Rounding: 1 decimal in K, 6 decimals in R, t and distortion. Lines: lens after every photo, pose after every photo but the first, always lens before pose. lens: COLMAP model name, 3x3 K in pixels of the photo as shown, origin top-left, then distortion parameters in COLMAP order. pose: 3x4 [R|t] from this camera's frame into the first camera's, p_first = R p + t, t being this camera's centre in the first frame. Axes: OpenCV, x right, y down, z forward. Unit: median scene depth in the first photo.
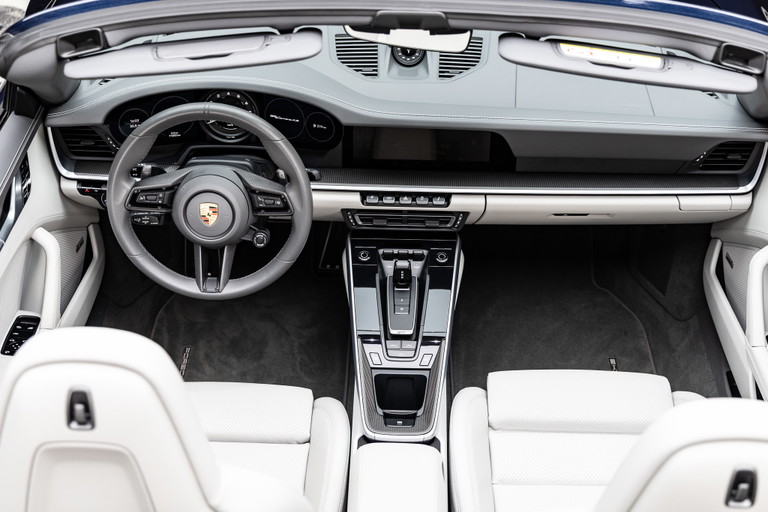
lens RADIAL K [[1170.6, 0, 384.0], [0, 1170.6, 256.0], [0, 0, 1]] dist [0.001188, -0.006494]
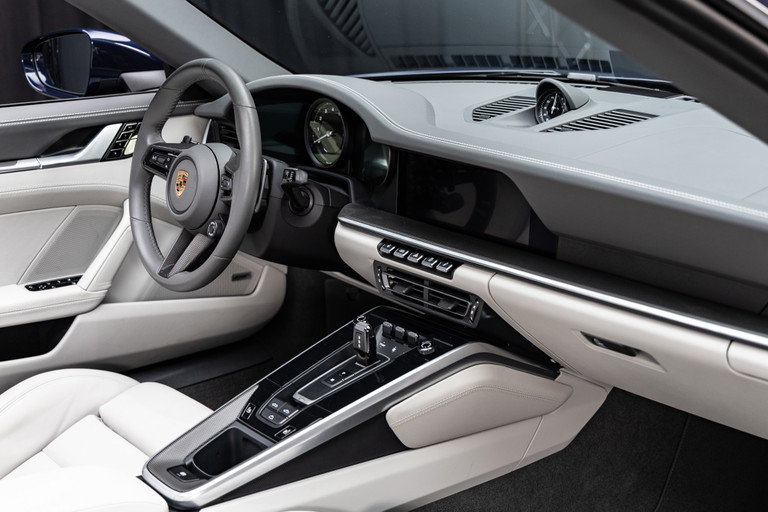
lens RADIAL K [[1170.6, 0, 384.0], [0, 1170.6, 256.0], [0, 0, 1]] dist [0.001188, -0.006494]
pose [[0.637304, 0.192557, -0.746167, 0.554558], [-0.444306, 0.882950, -0.151628, 0.072146], [0.629632, 0.428159, 0.648262, 0.506744]]
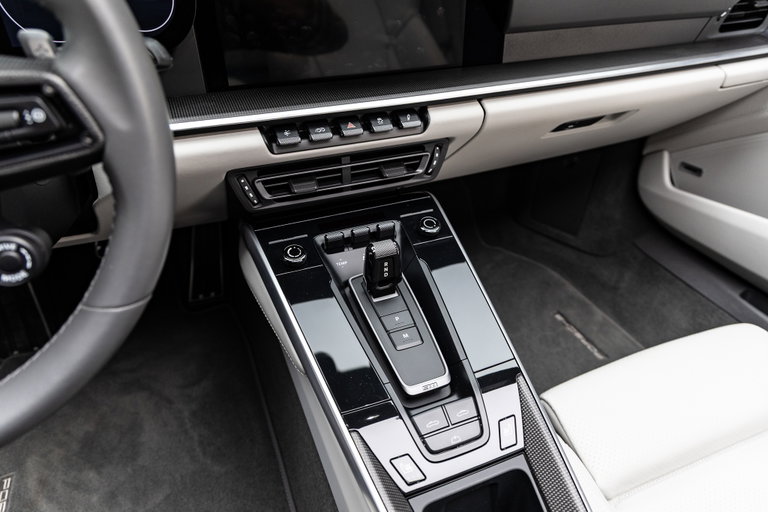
lens RADIAL K [[512.5, 0, 384.0], [0, 512.5, 256.0], [0, 0, 1]] dist [0.003428, -0.000952]
pose [[0.912549, -0.228459, 0.339207, -0.058149], [0.235952, 0.971567, 0.019592, 0.005775], [-0.334039, 0.062158, 0.940508, 0.783495]]
